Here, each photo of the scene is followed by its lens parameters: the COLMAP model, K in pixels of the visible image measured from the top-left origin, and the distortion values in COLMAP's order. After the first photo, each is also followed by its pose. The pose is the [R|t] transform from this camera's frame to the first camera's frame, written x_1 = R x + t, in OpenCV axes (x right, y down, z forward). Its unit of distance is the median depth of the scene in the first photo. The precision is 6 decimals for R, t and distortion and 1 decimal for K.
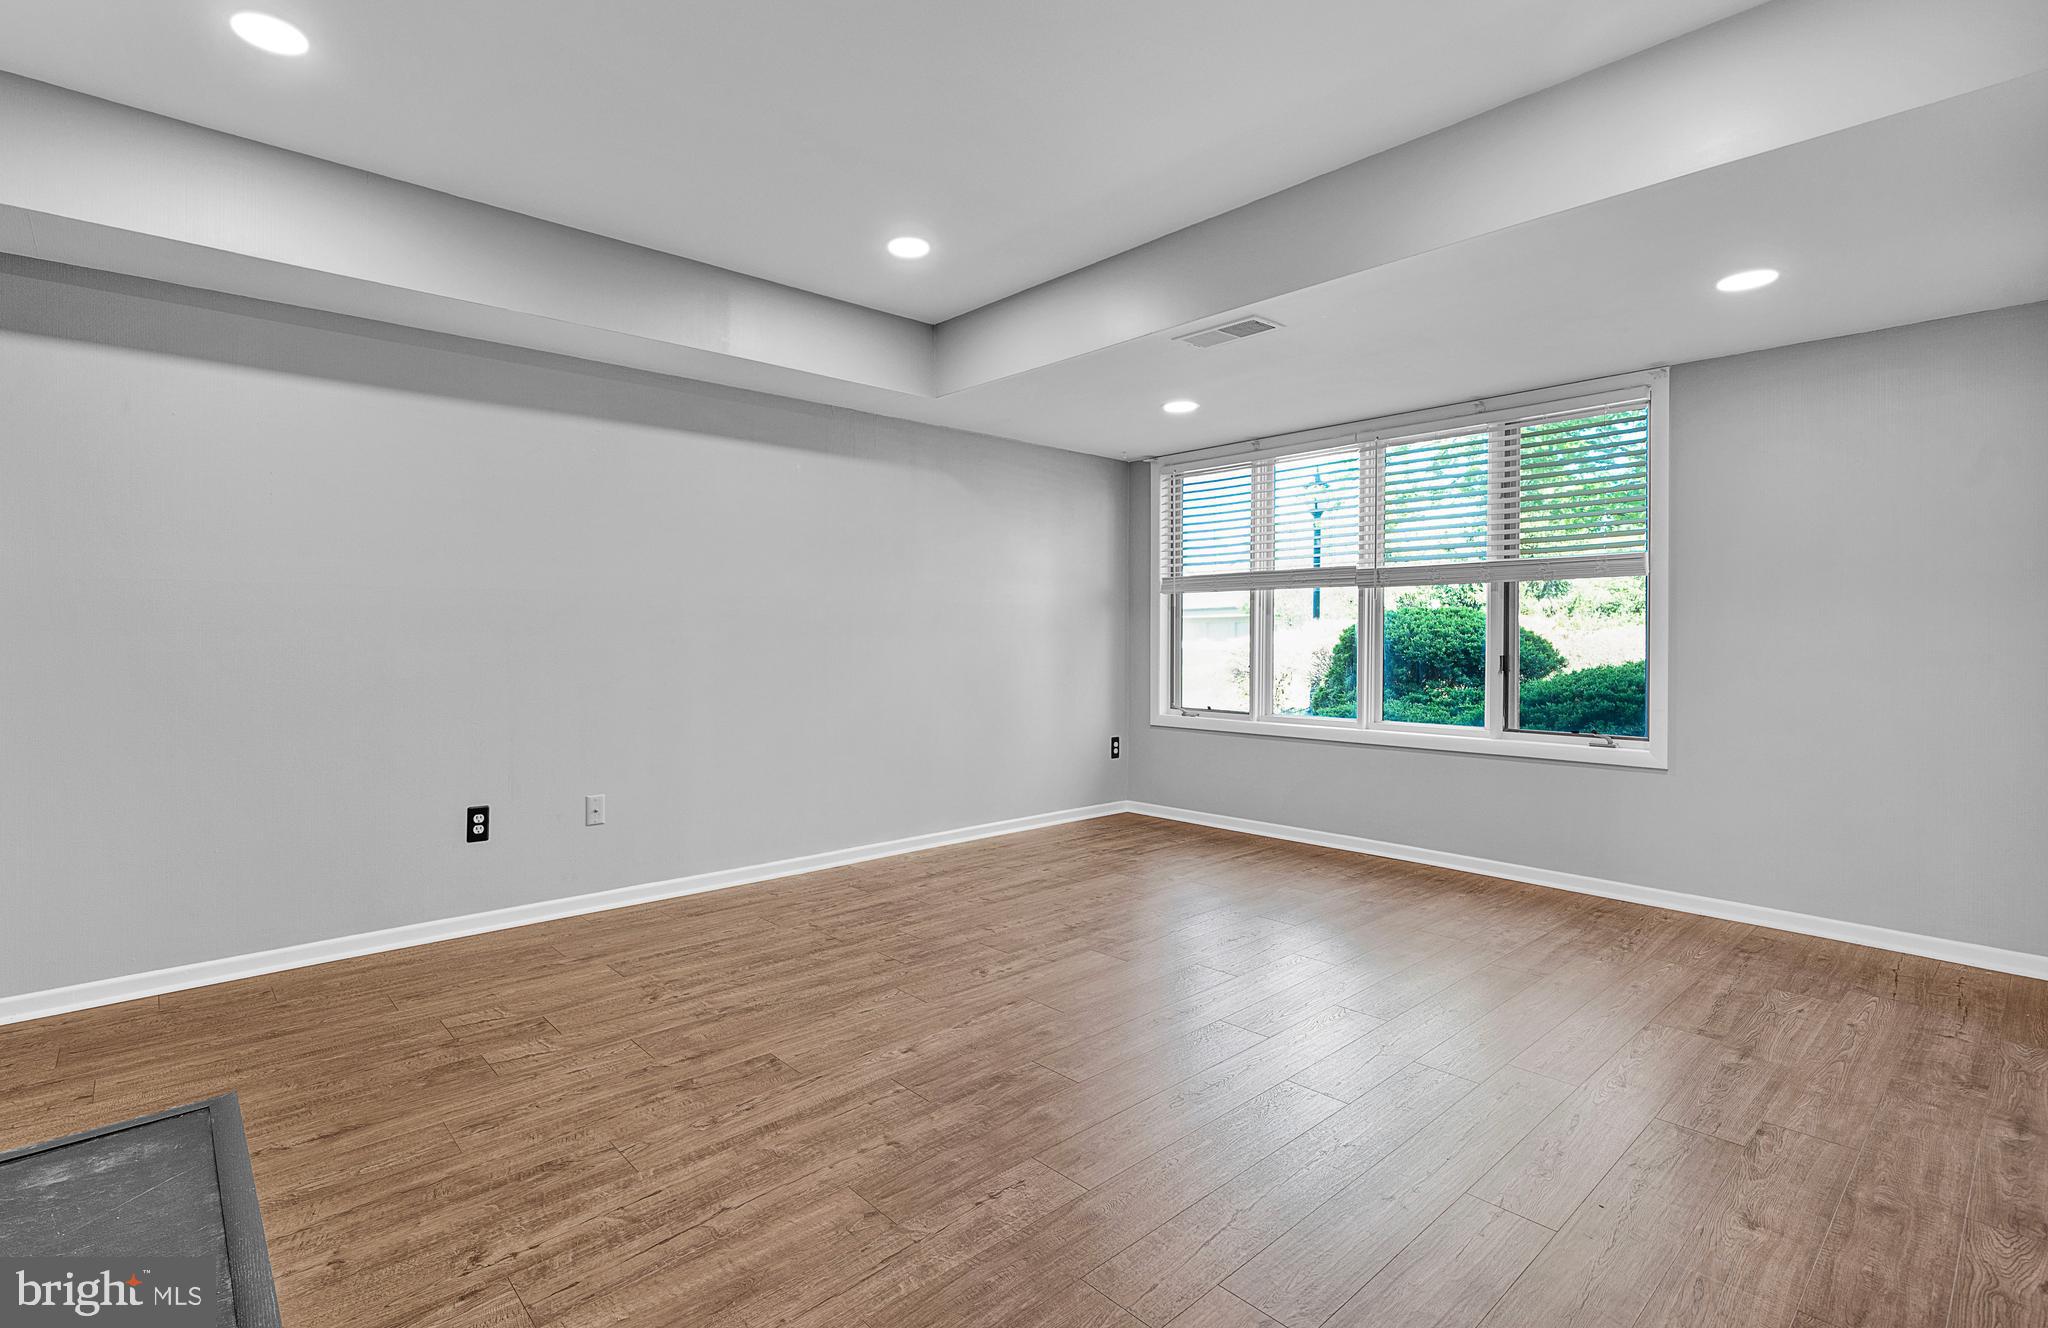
lens RADIAL K [[950.0, 0, 1015.8], [0, 950.0, 648.1], [0, 0, 1]] dist [-0.003462, -0.000090]
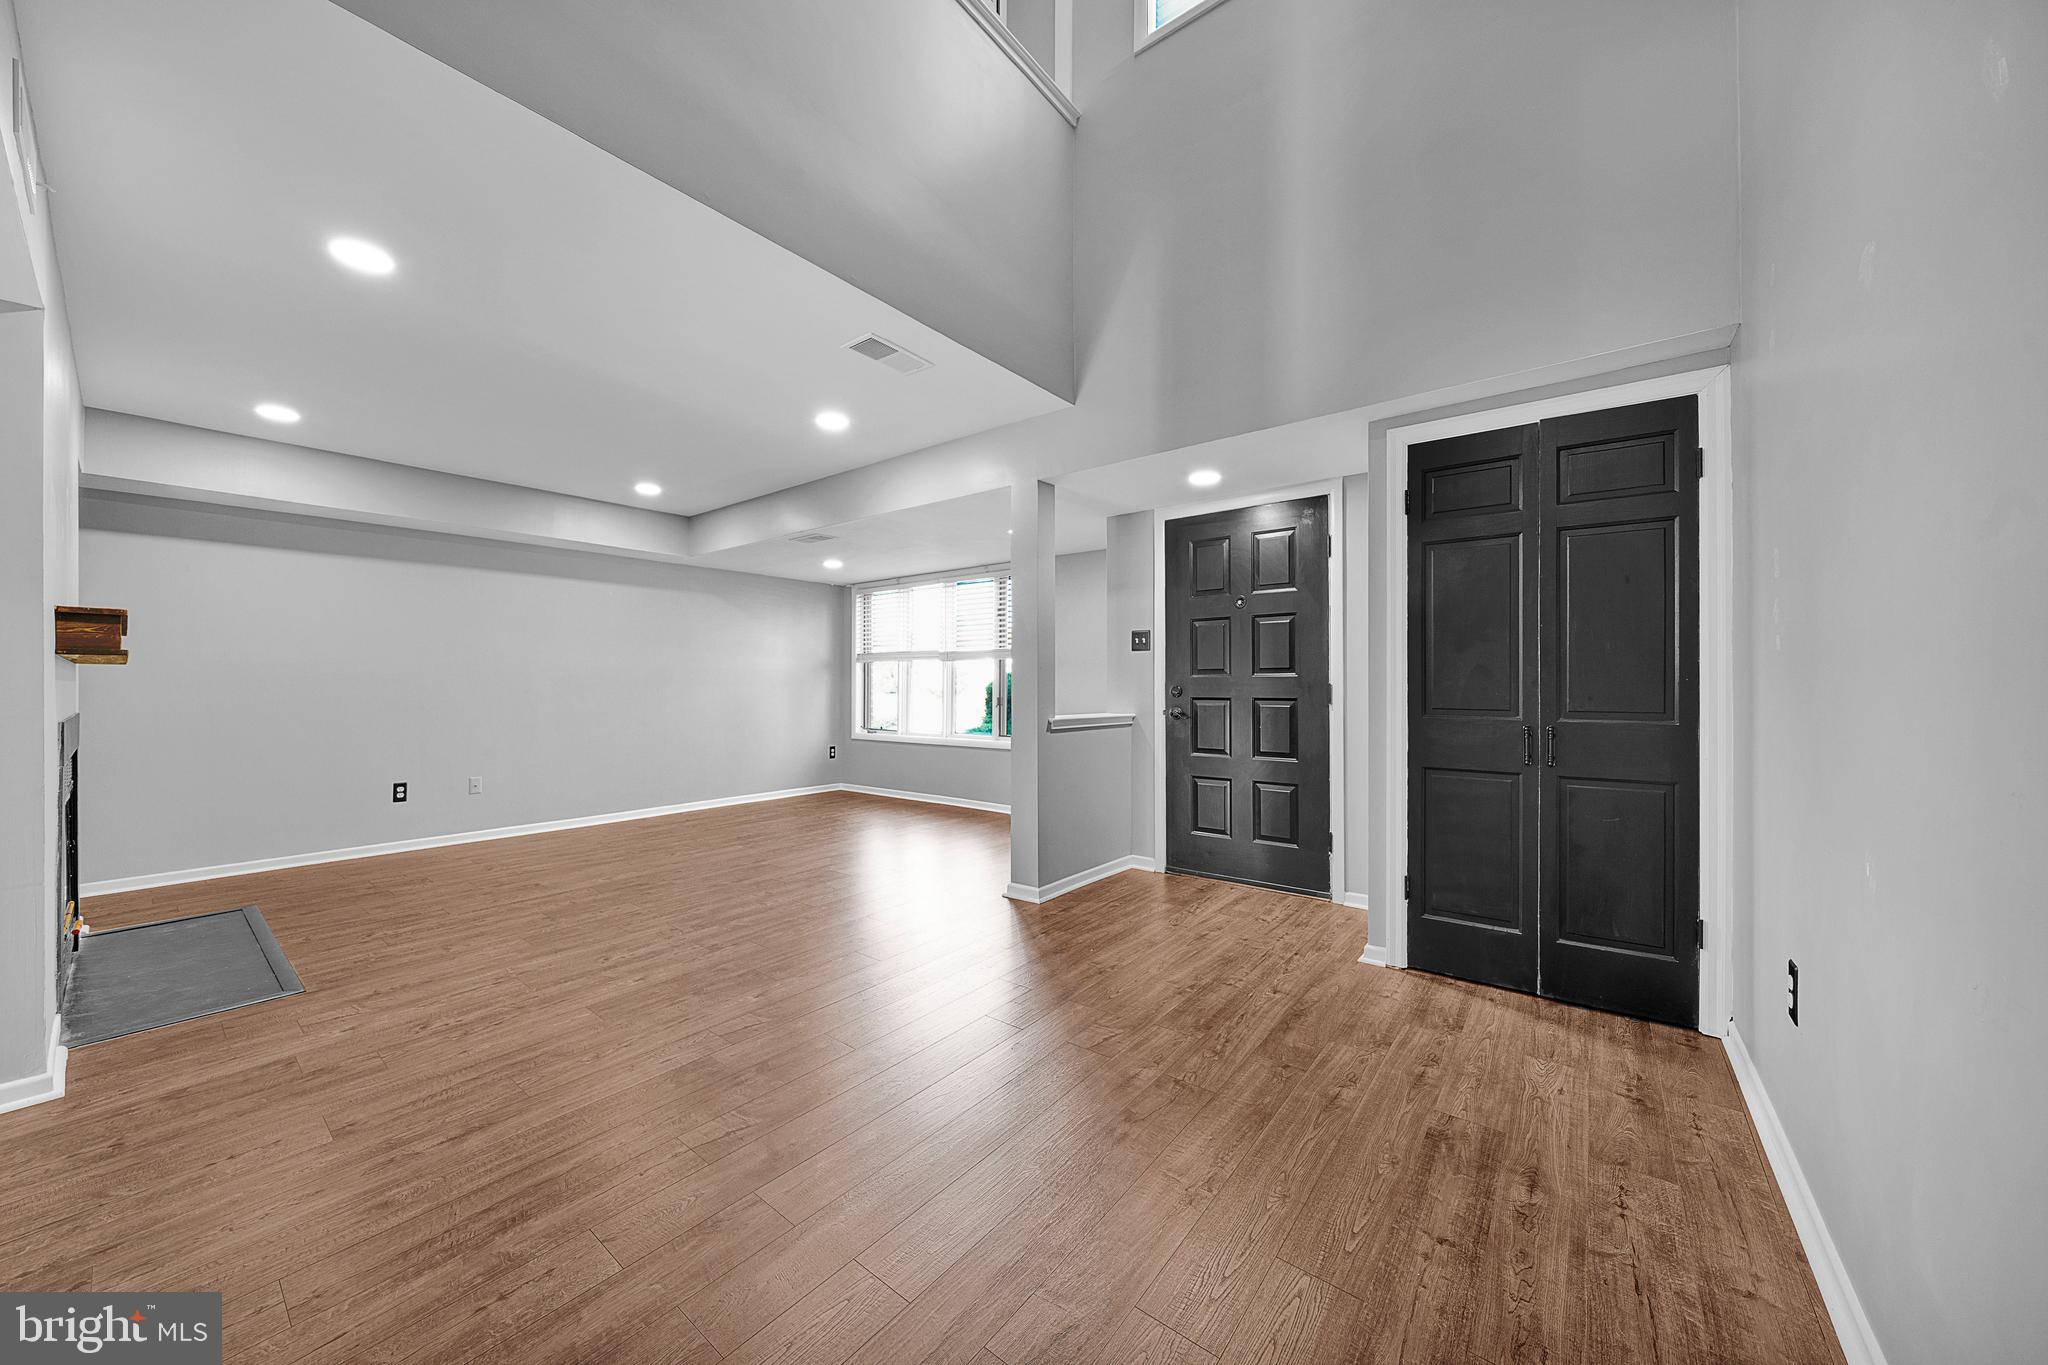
lens RADIAL K [[712.5, 0, 1028.7], [0, 712.5, 693.1], [0, 0, 1]] dist [-0.006270, 0.000075]
pose [[0.987096, -0.005590, 0.160032, 0.500338], [0.005485, 0.999984, 0.001098, -0.002854], [-0.160036, -0.000206, 0.987111, -0.662398]]
